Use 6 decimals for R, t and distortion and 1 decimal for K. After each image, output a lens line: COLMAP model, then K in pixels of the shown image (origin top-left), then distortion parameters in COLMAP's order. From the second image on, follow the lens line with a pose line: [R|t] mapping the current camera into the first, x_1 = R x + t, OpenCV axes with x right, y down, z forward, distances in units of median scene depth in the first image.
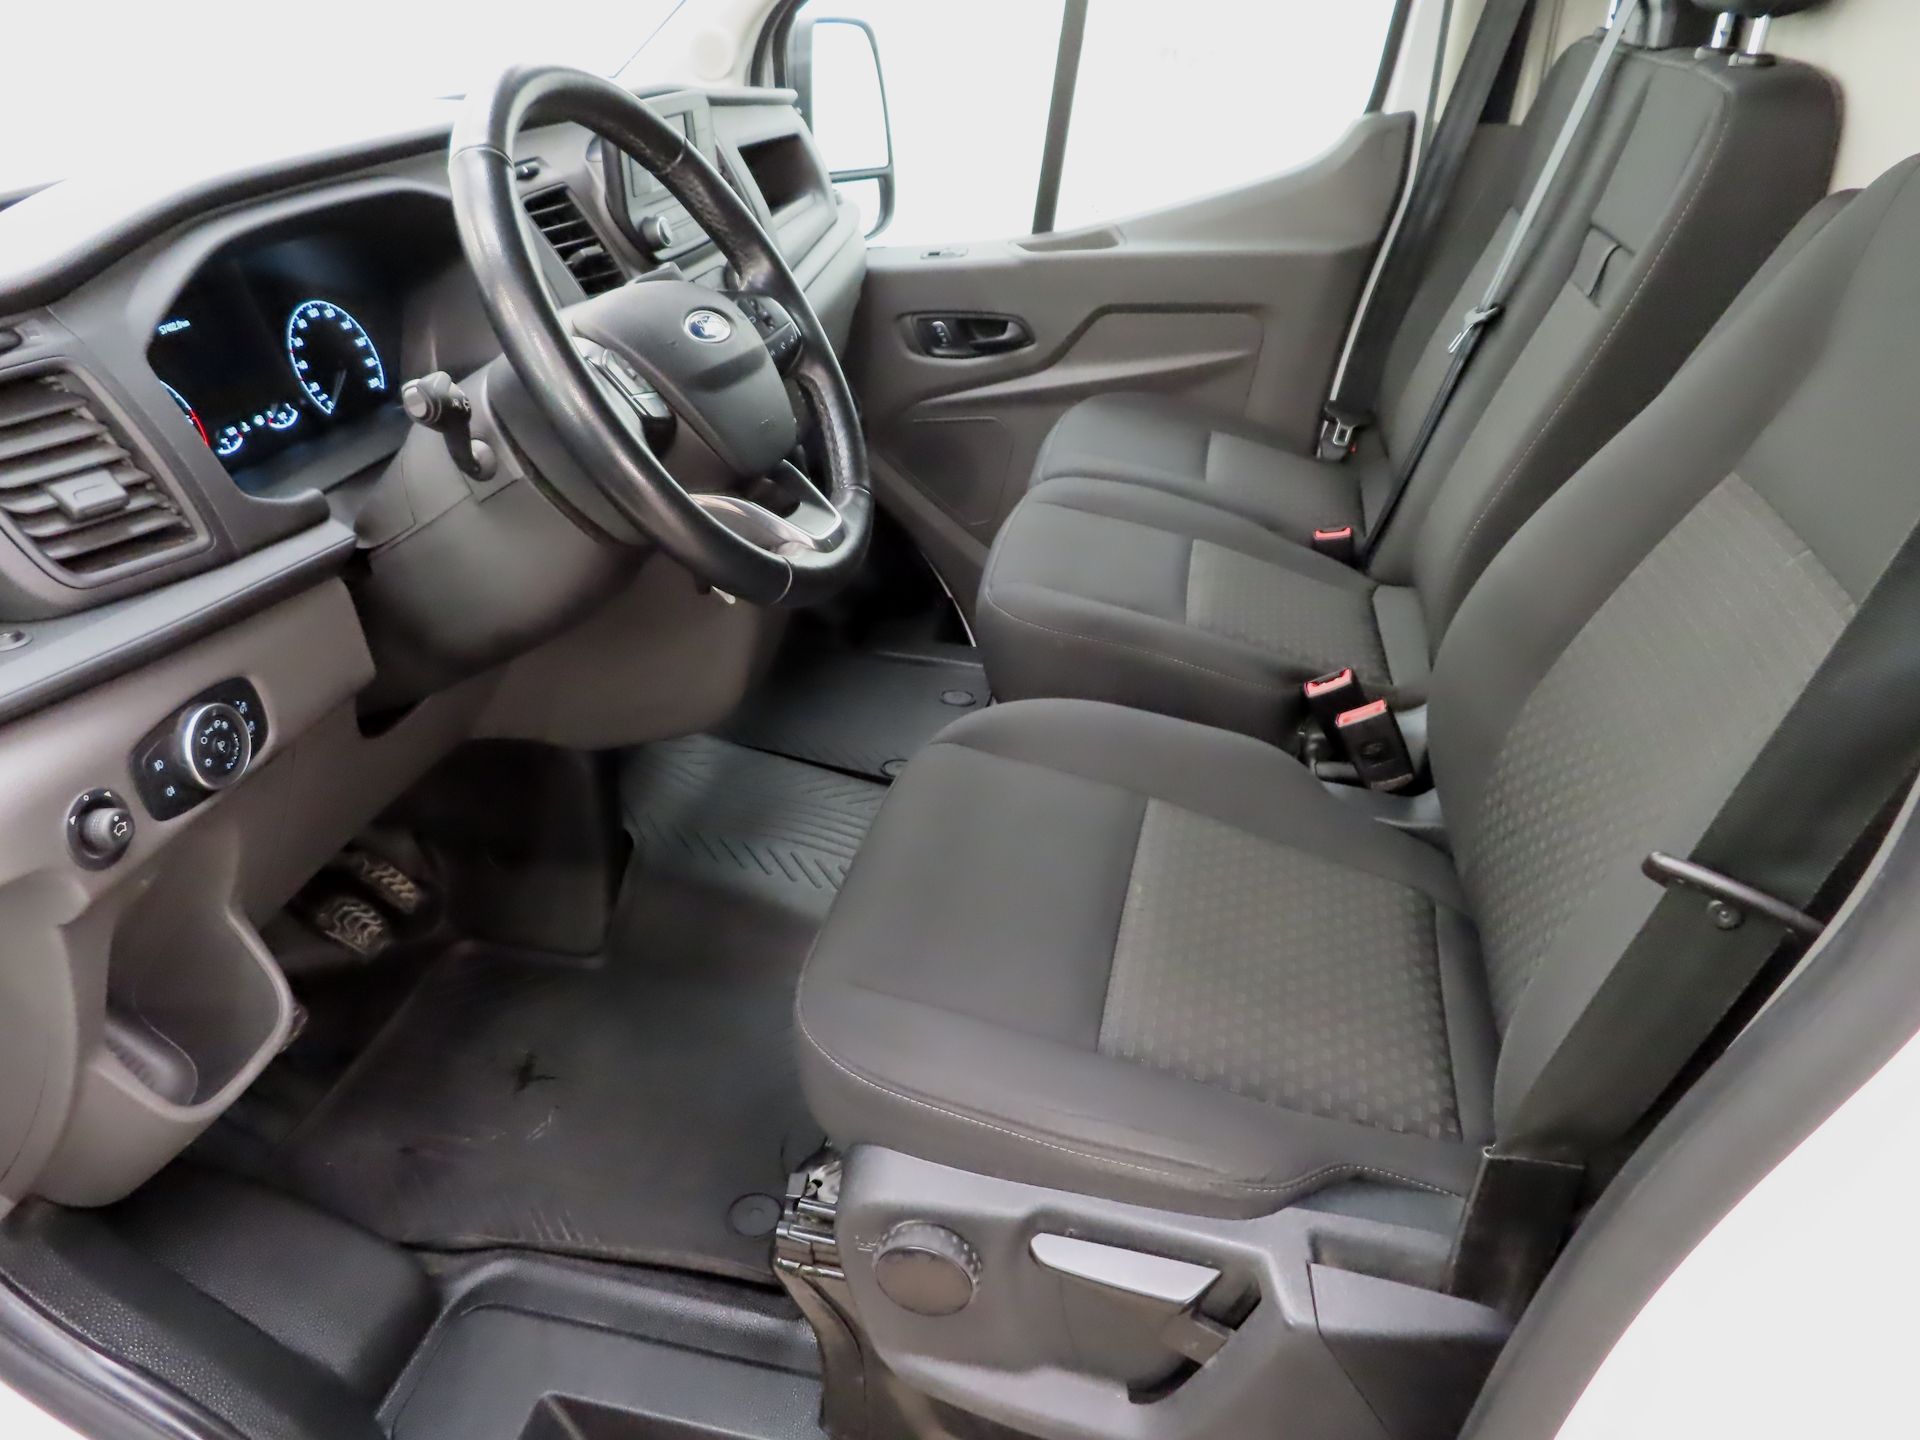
lens RADIAL K [[1455.4, 0, 960.0], [0, 1455.4, 720.0], [0, 0, 1]] dist [0.039671, 0.004148]
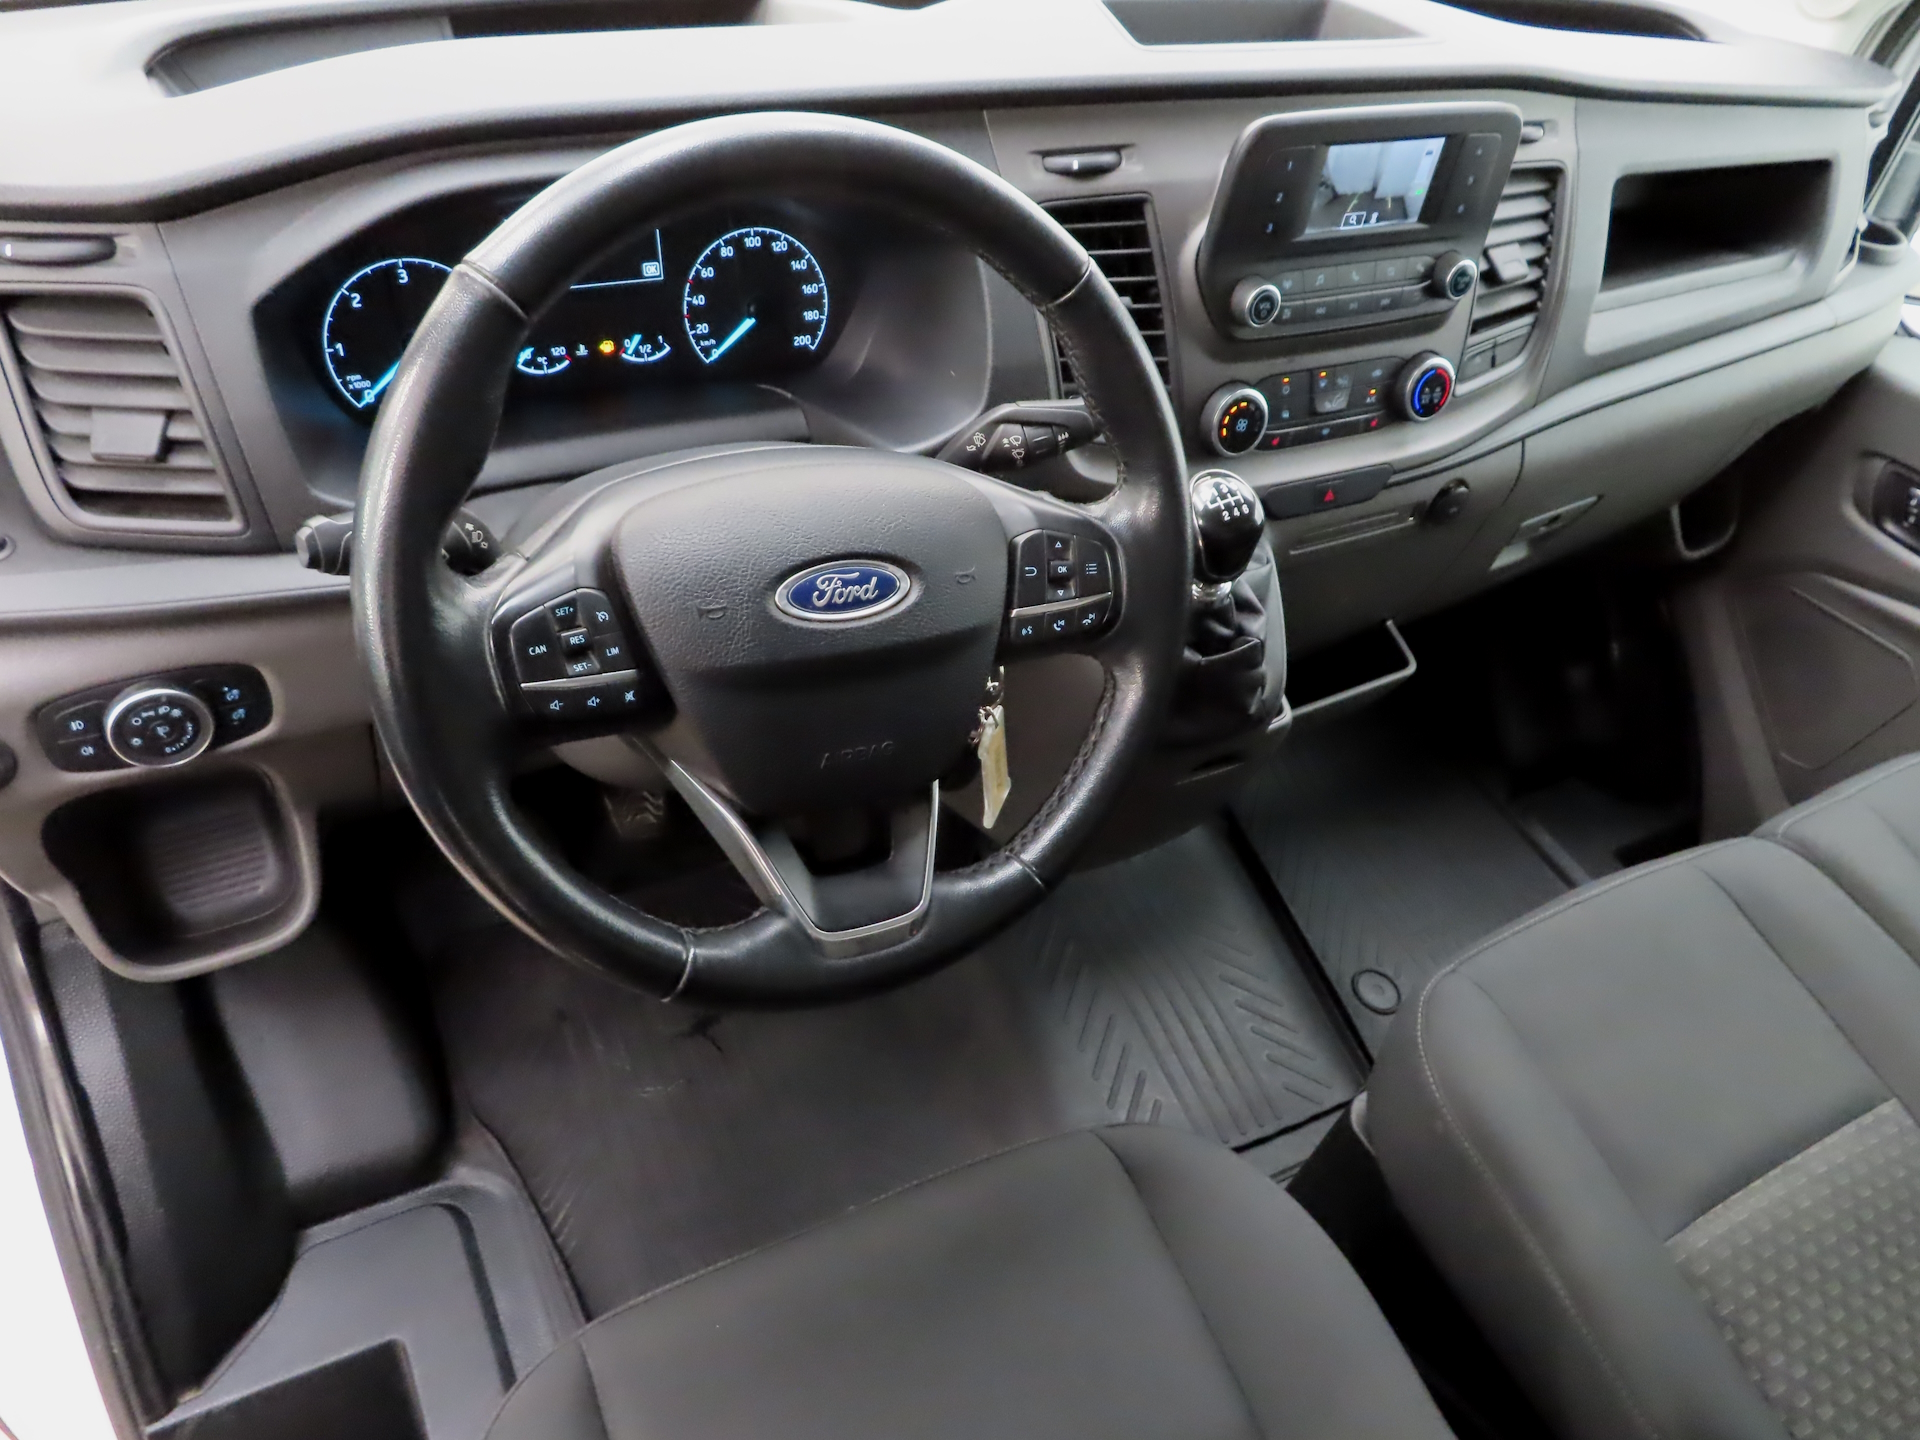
lens RADIAL K [[1404.6, 0, 960.0], [0, 1404.6, 720.0], [0, 0, 1]] dist [-0.003274, -0.004768]
pose [[0.620828, 0.608145, -0.494704, 0.168850], [-0.481956, 0.793784, 0.370978, -0.408376], [0.618297, 0.008112, 0.785903, 0.469516]]
